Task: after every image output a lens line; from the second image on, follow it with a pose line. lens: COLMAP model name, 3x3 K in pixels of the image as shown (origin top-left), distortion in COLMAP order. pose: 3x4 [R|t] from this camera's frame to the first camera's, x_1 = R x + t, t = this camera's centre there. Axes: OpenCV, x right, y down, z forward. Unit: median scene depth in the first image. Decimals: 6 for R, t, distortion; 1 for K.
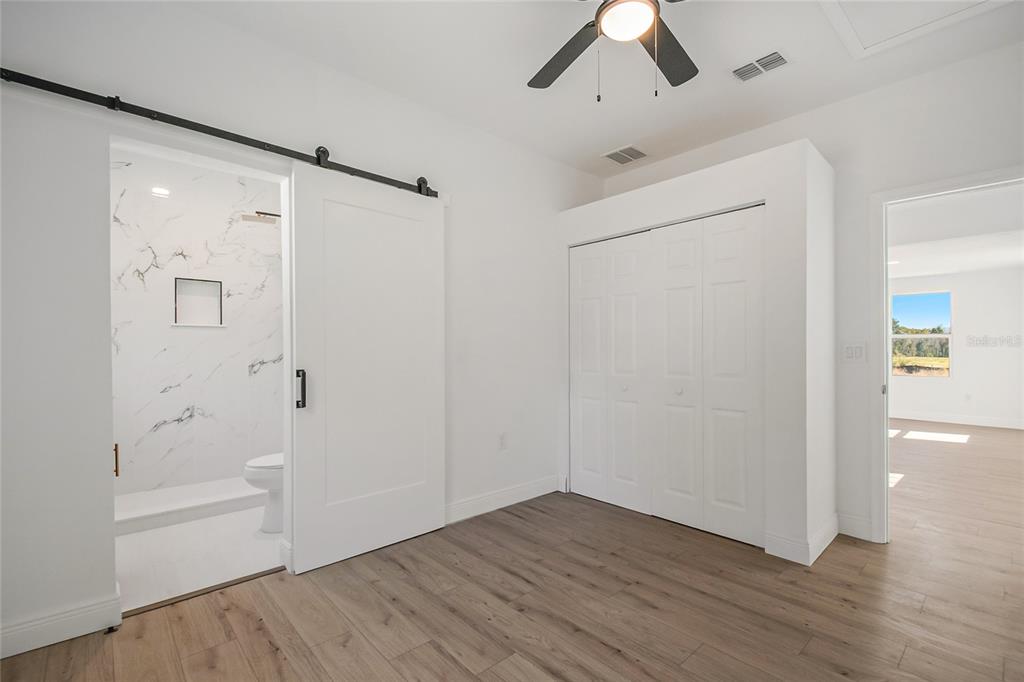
lens RADIAL K [[450.6, 0, 516.6], [0, 450.6, 346.6], [0, 0, 1]] dist [0.005274, -0.008876]
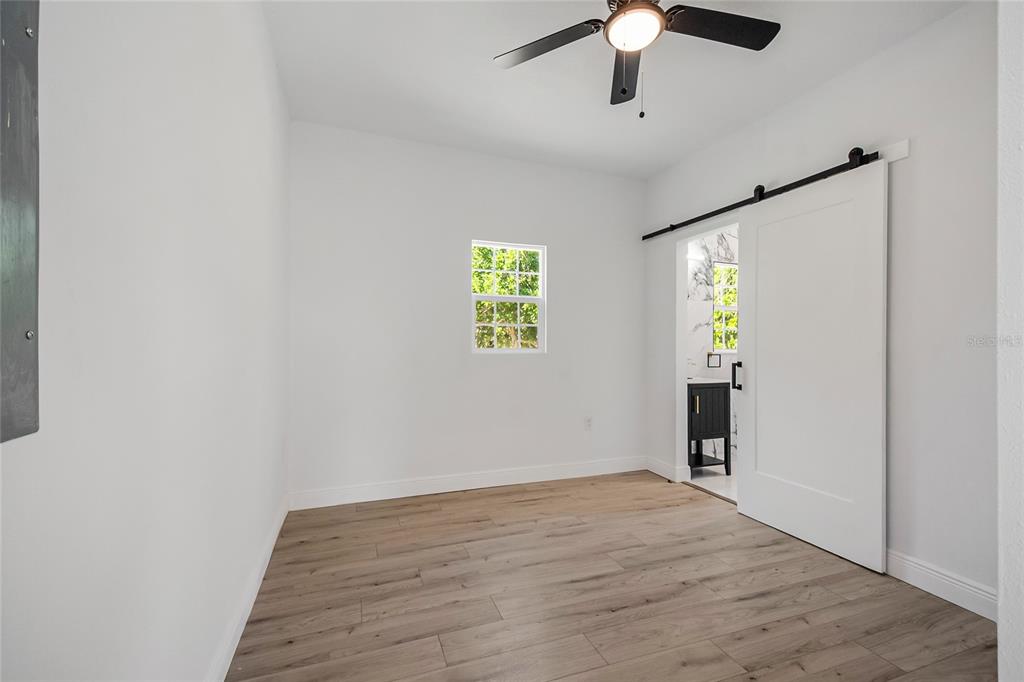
lens RADIAL K [[450.6, 0, 516.6], [0, 450.6, 346.6], [0, 0, 1]] dist [0.005274, -0.008876]
pose [[-0.379361, 0.001939, -0.925247, 1.103254], [0.002081, 0.999997, 0.001242, 0.001014], [0.925247, -0.001454, -0.379363, 0.964572]]
